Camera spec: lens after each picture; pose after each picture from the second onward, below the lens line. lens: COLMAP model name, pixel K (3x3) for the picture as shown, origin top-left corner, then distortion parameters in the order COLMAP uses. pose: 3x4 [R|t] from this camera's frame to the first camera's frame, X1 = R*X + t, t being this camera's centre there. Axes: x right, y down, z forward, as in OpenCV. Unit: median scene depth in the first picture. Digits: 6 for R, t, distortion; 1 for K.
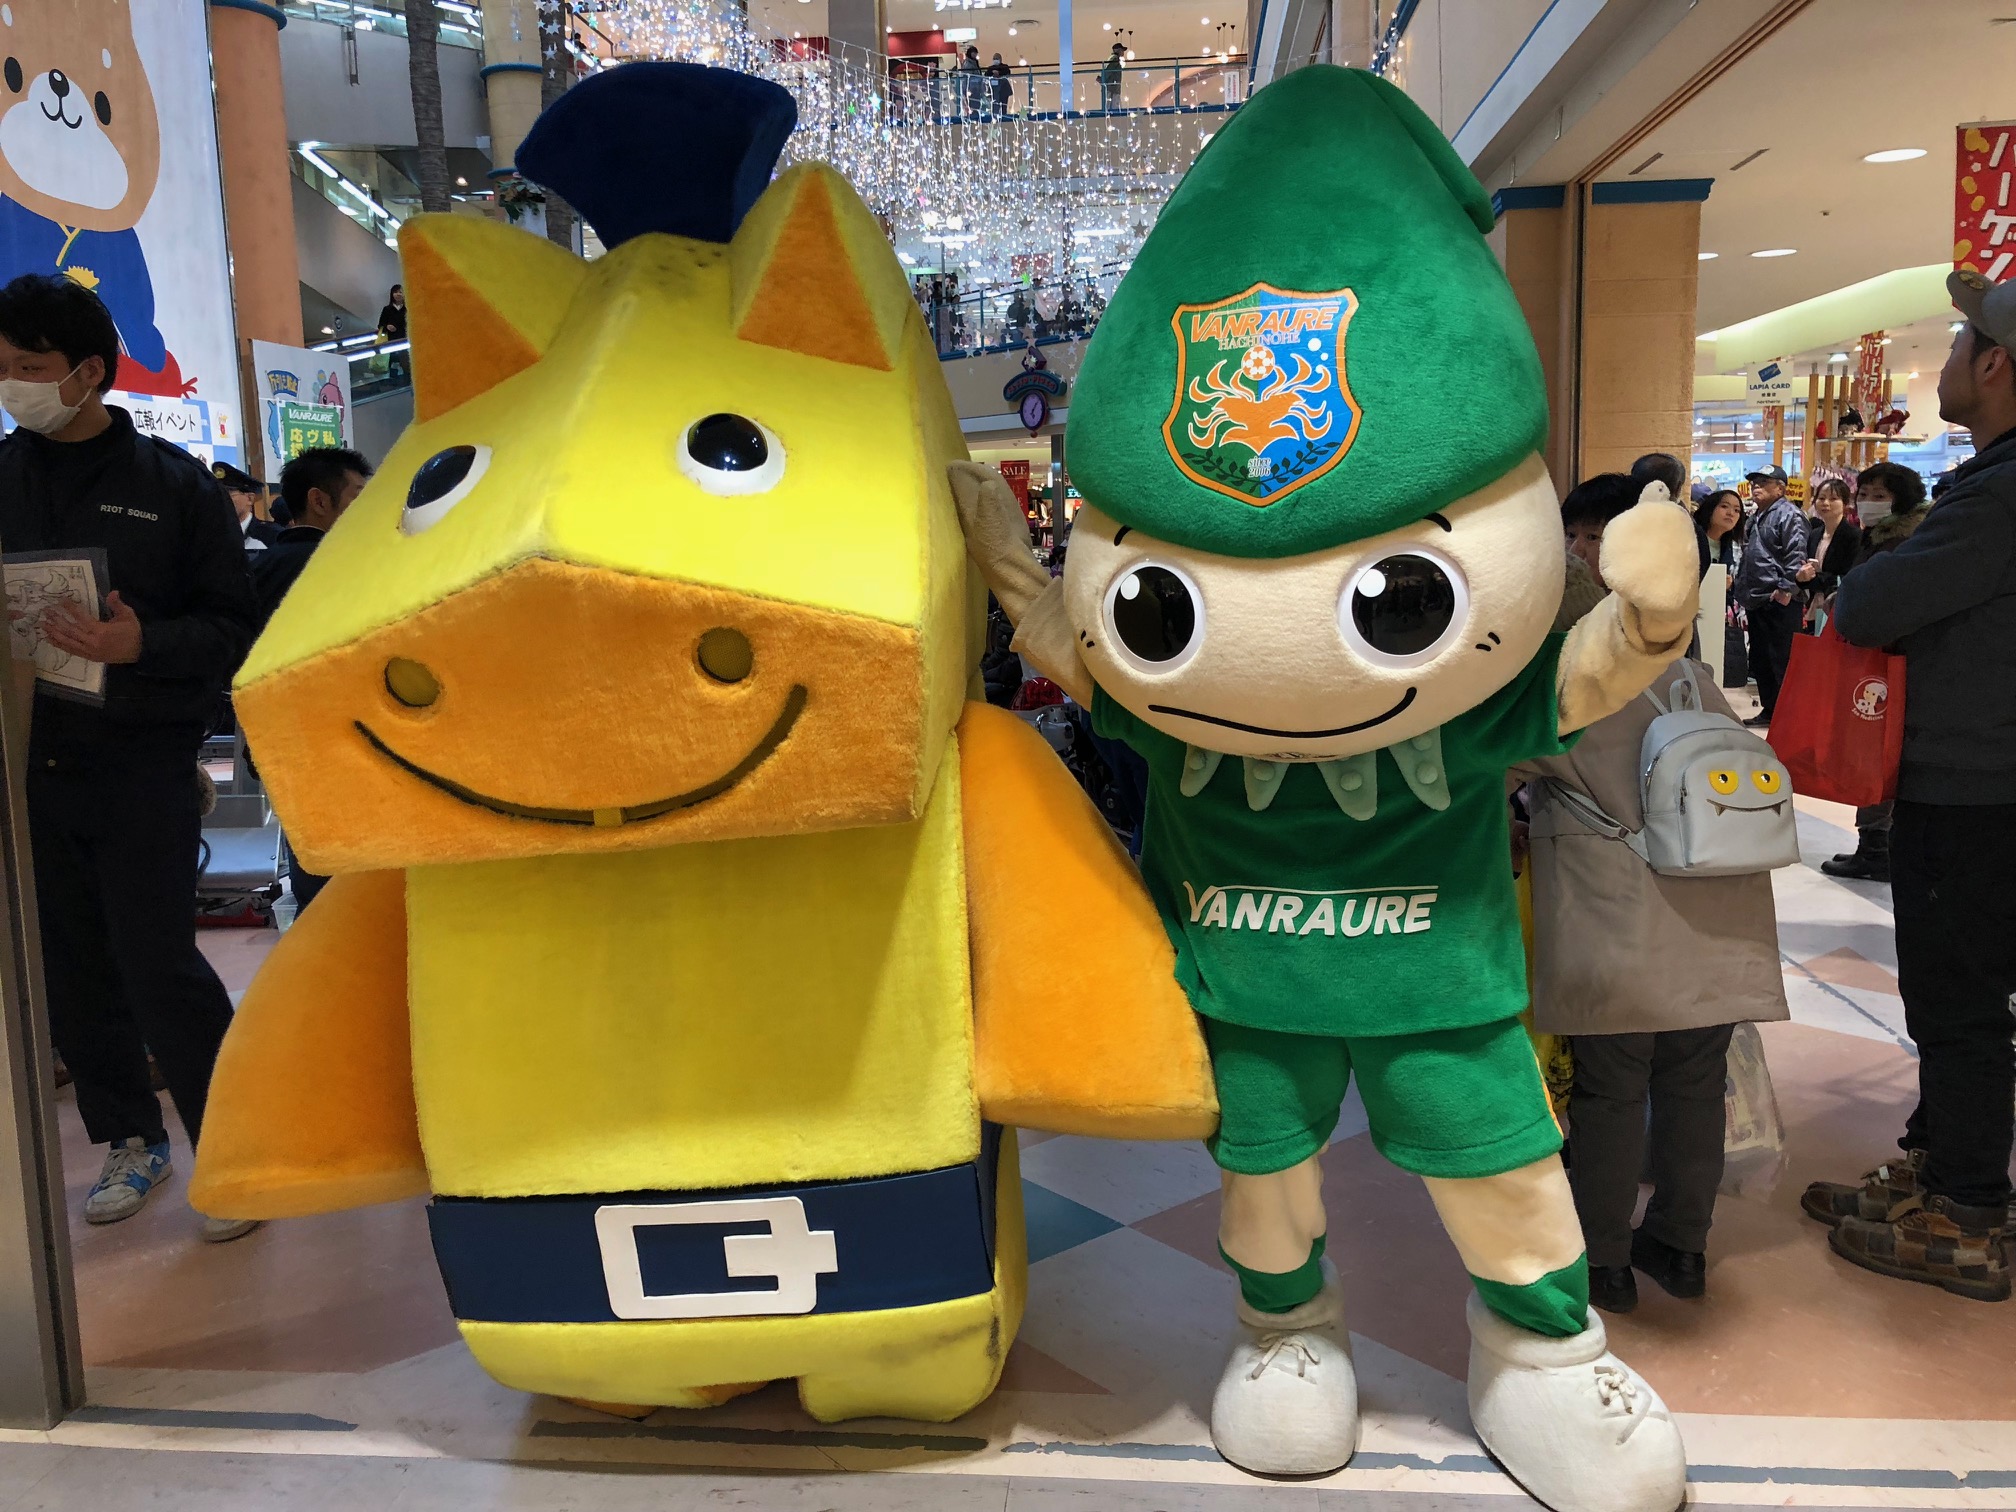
lens RADIAL K [[1637.8, 0, 1013.9], [0, 1637.8, 749.0], [0, 0, 1]] dist [0.369113, -0.258815]
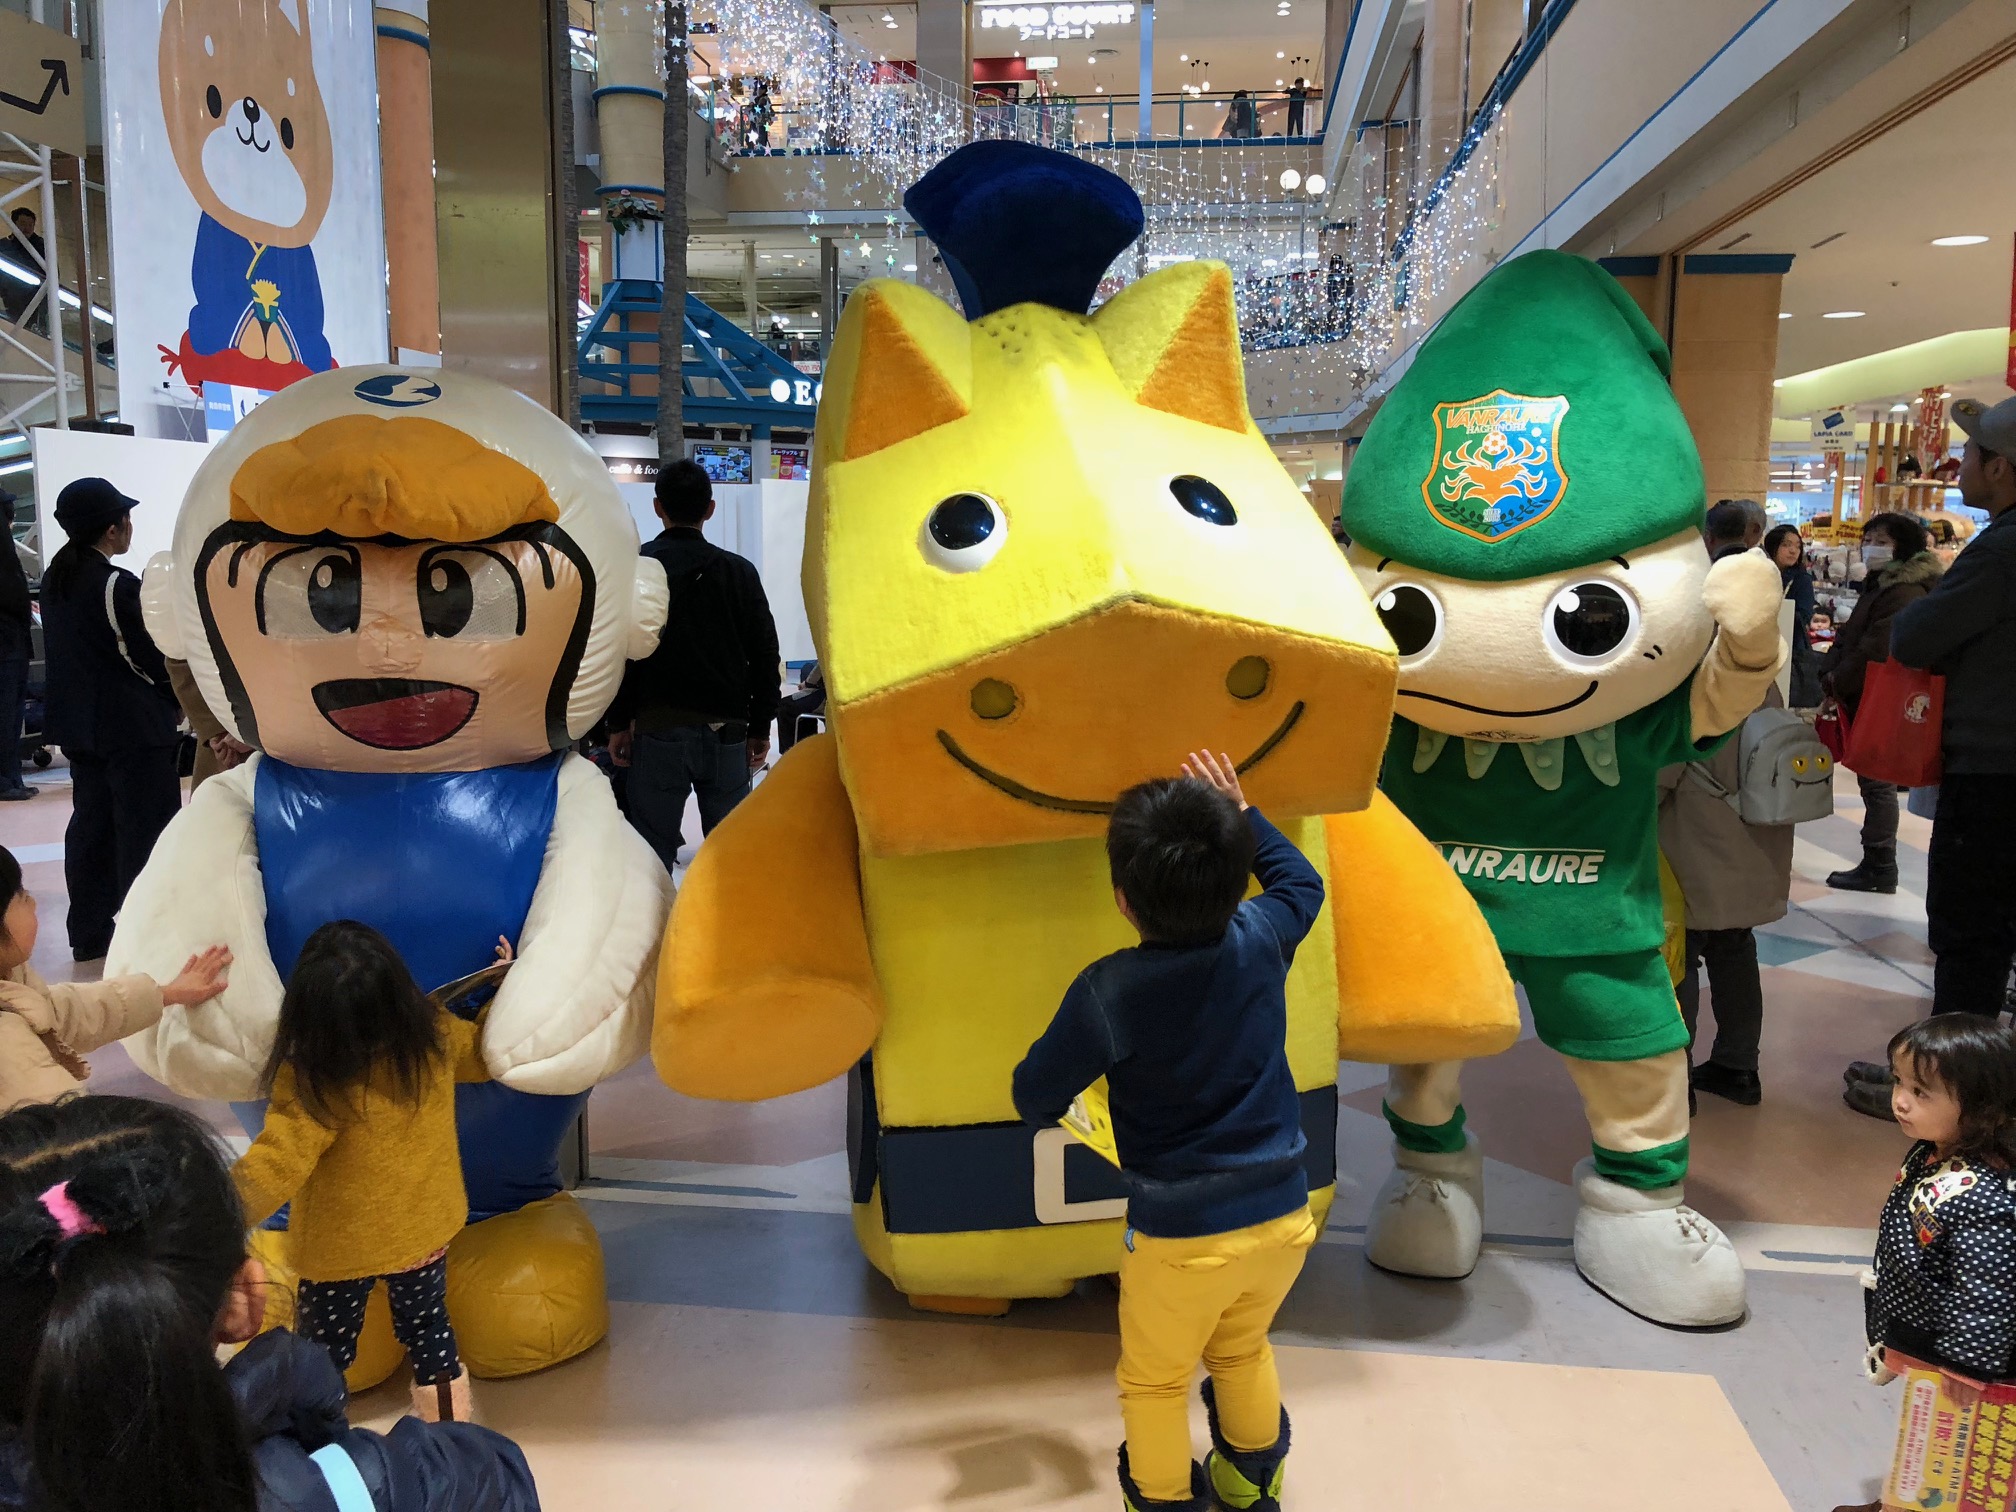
lens RADIAL K [[1655.6, 0, 1006.4], [0, 1655.6, 758.3], [0, 0, 1]] dist [0.257588, -0.003176]
pose [[0.999104, 0.036485, -0.021446, -0.154541], [-0.036505, 0.999333, -0.000544, 0.037633], [0.021412, 0.001326, 0.999770, -0.314848]]
